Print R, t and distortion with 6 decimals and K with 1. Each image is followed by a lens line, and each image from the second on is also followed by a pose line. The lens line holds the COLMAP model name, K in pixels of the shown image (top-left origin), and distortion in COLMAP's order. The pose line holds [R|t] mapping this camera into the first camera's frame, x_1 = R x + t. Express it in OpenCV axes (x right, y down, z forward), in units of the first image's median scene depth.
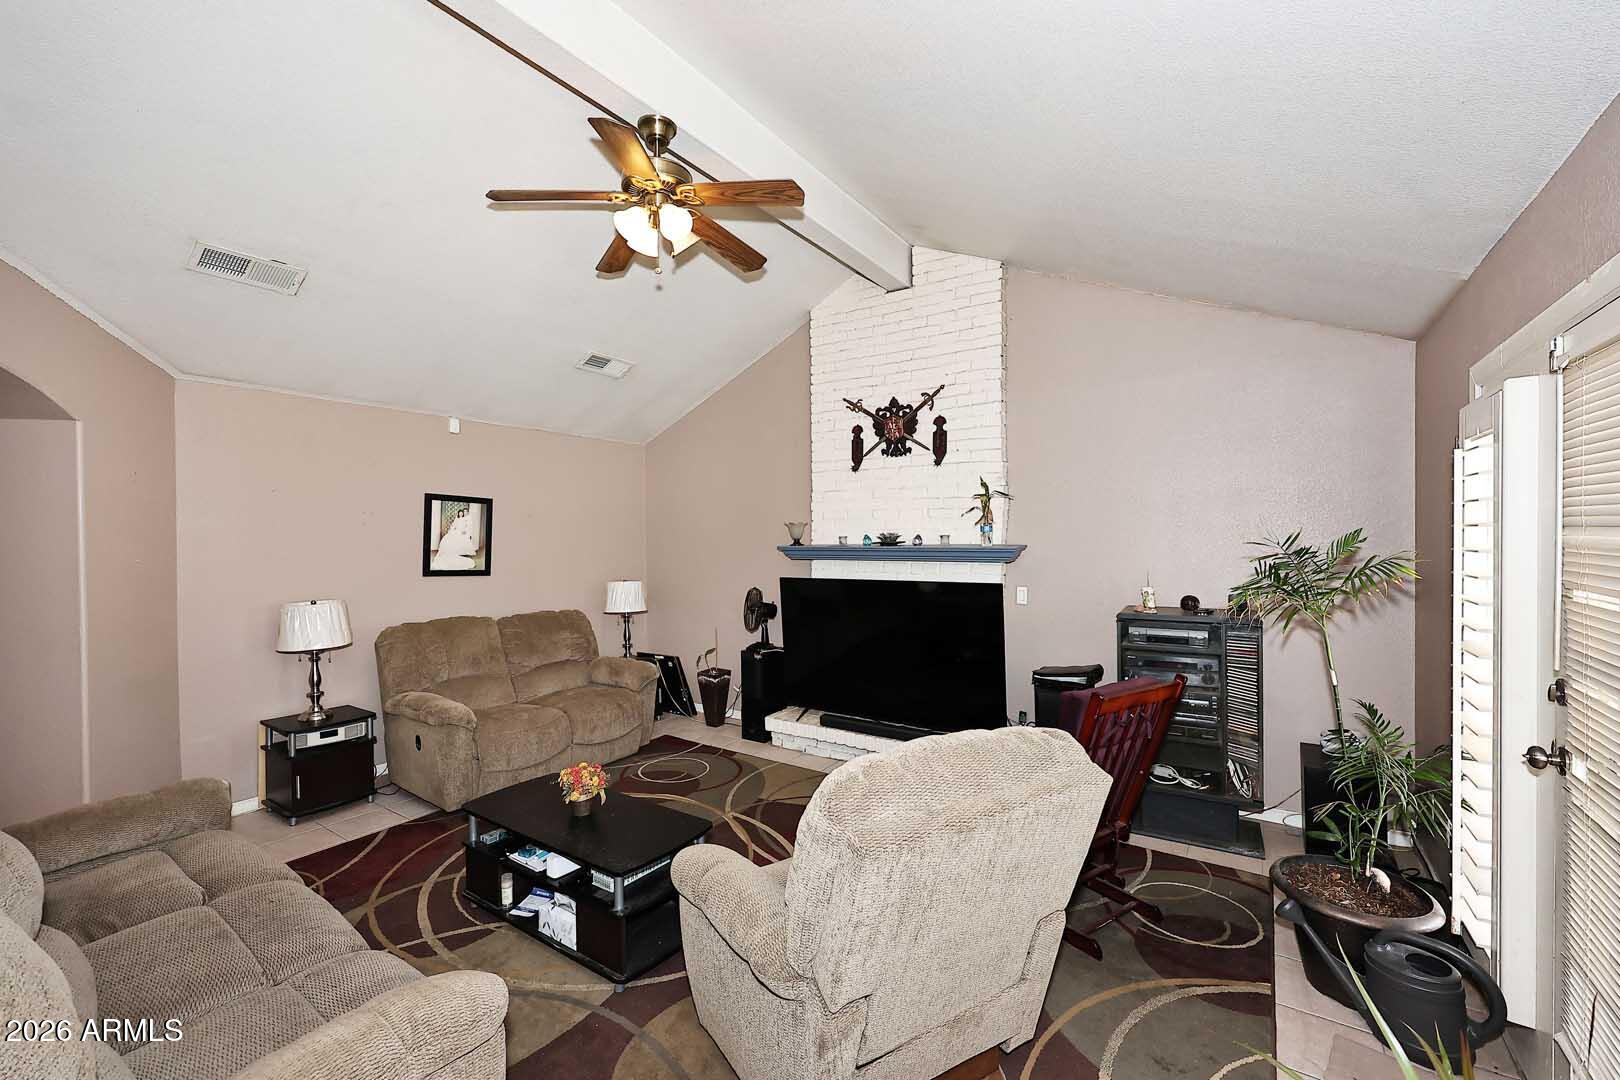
lens RADIAL K [[659.1, 0, 808.4], [0, 659.1, 543.8], [0, 0, 1]] dist [0.003532, 0.001426]
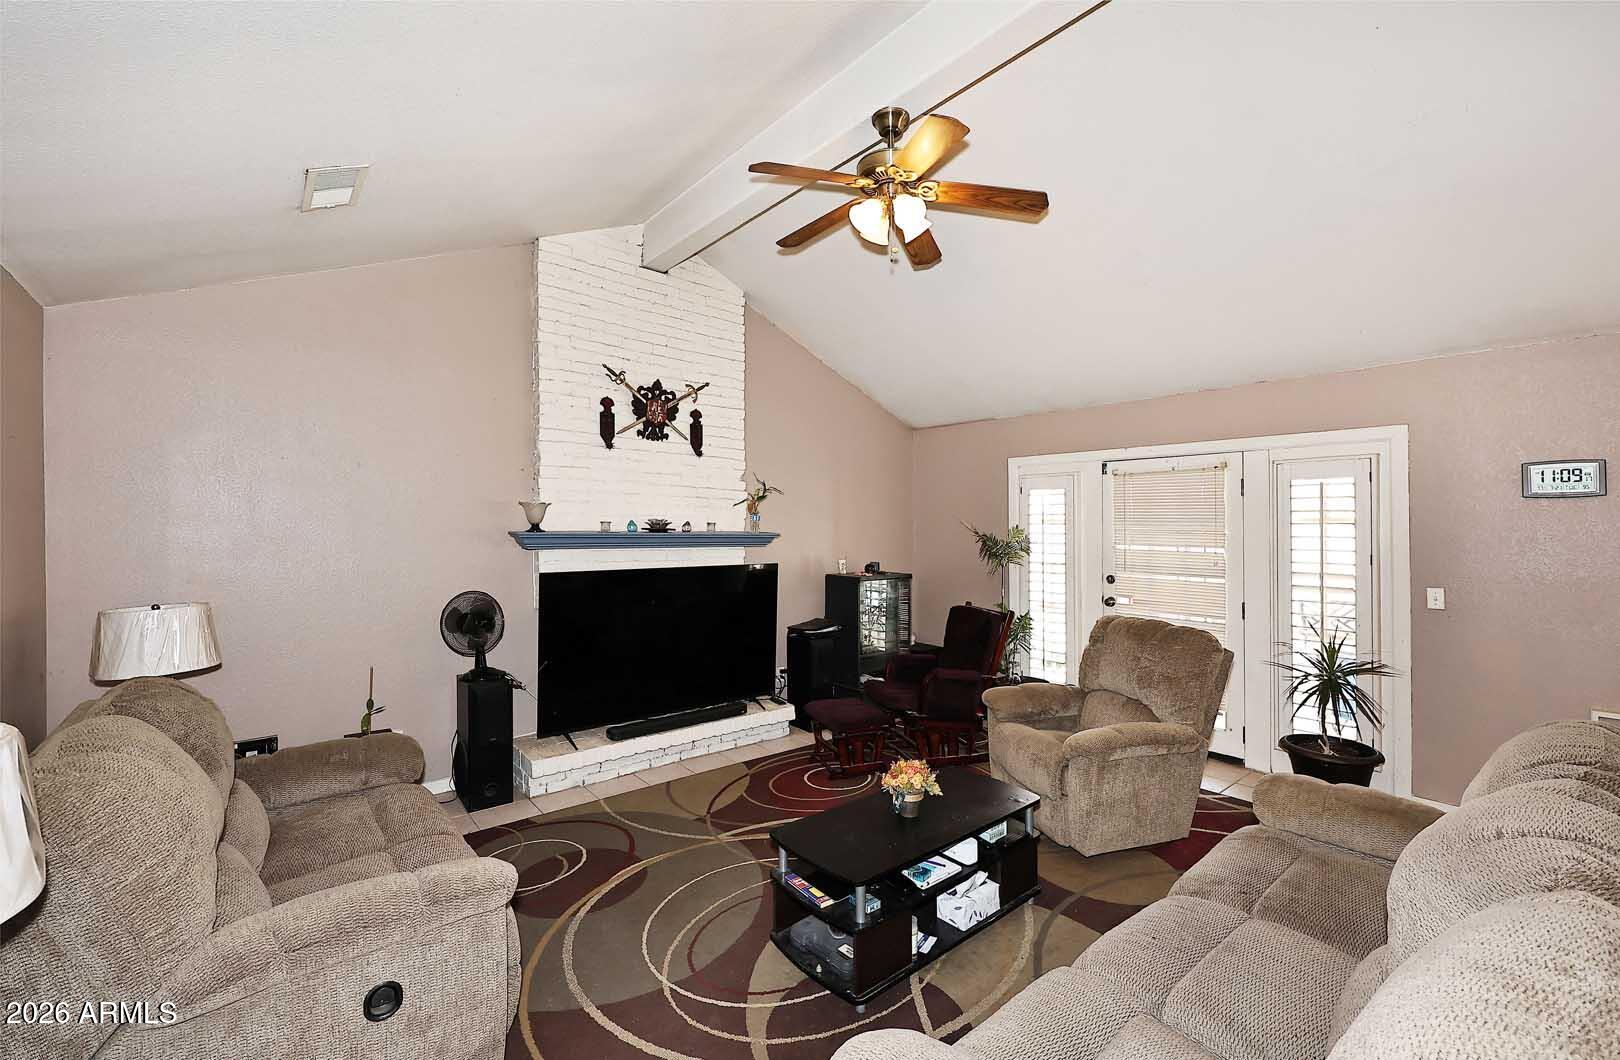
lens RADIAL K [[671.8, 0, 824.7], [0, 671.8, 521.9], [0, 0, 1]] dist [0.018055, 0.000033]
pose [[0.264932, 0.021567, 0.964026, -0.743391], [0.002638, 0.999730, -0.023091, 0.010859], [-0.964264, 0.008661, 0.264803, 0.491206]]
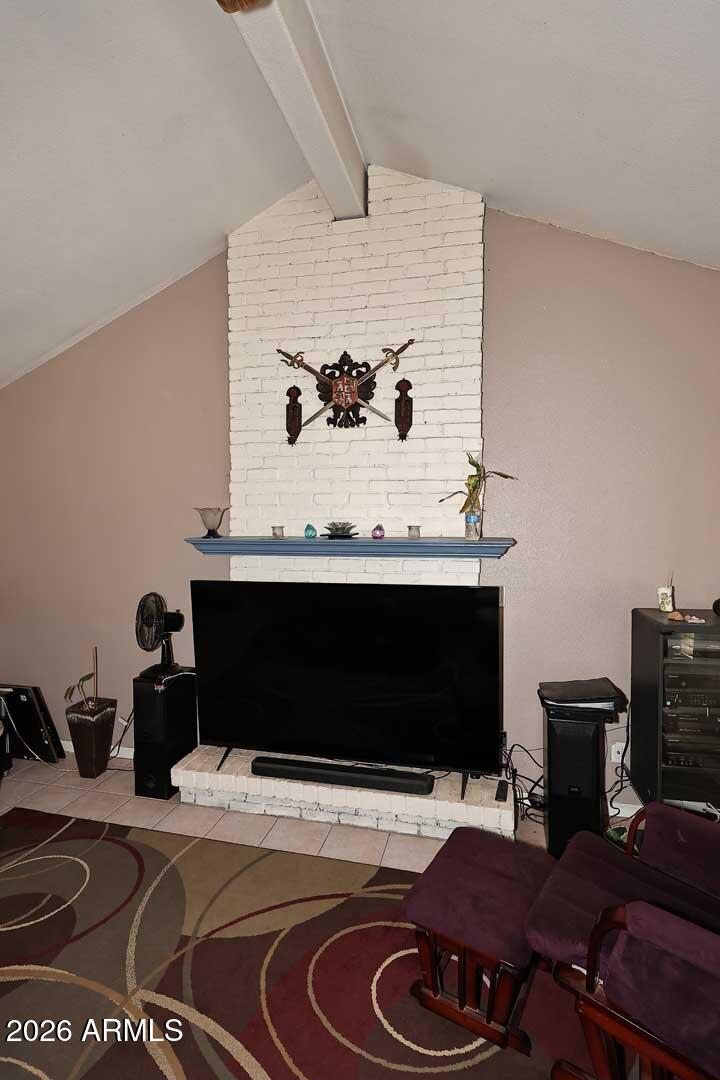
lens RADIAL K [[516.8, 0, 363.5], [0, 516.8, 545.2], [0, 0, 1]] dist [0.004737, -0.000045]
pose [[0.934493, -0.004138, 0.355958, -0.072123], [-0.003947, 0.999751, 0.021984, -0.002493], [-0.355960, -0.021949, 0.934243, 0.394916]]
